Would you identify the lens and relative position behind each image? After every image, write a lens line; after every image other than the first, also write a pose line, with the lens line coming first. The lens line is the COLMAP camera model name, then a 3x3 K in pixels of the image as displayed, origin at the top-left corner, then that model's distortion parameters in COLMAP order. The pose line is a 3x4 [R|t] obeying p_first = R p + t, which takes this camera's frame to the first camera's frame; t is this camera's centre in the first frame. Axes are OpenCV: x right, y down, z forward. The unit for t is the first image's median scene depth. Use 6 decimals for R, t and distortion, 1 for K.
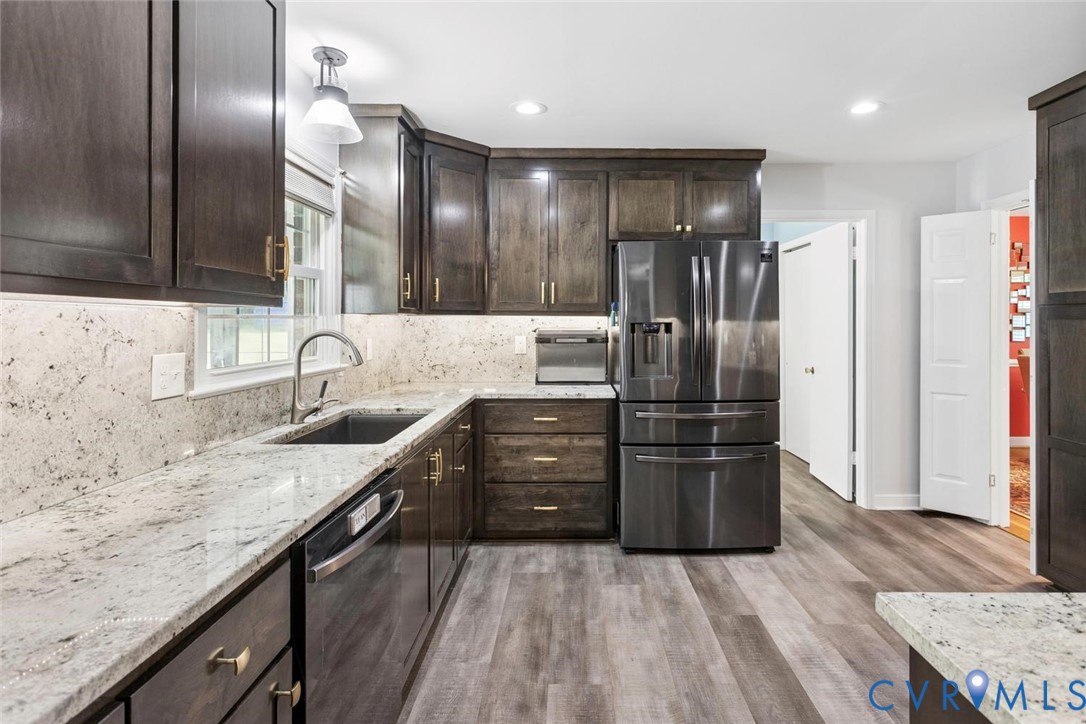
lens RADIAL K [[524.7, 0, 562.8], [0, 524.7, 326.3], [0, 0, 1]] dist [0.001848, 0.000183]
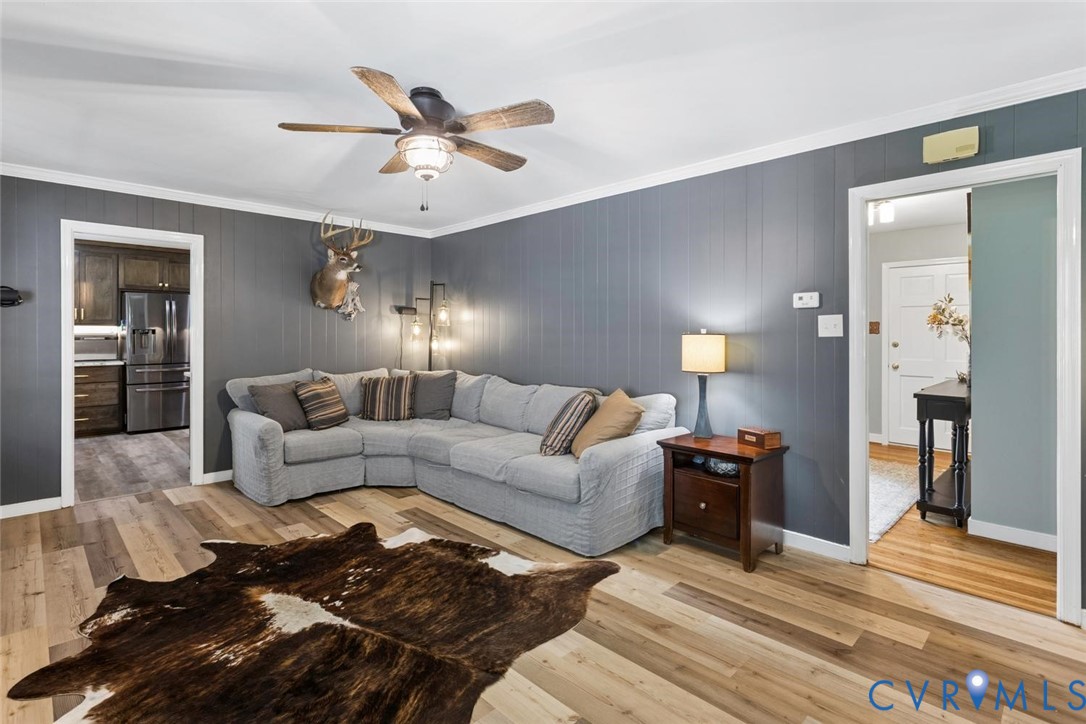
lens RADIAL K [[524.7, 0, 538.0], [0, 524.7, 333.1], [0, 0, 1]] dist [0.001848, 0.000183]
pose [[0.715738, -0.006949, 0.698334, -0.196317], [0.002835, 0.999971, 0.007045, -0.002209], [-0.698363, -0.003062, 0.715737, -1.804523]]
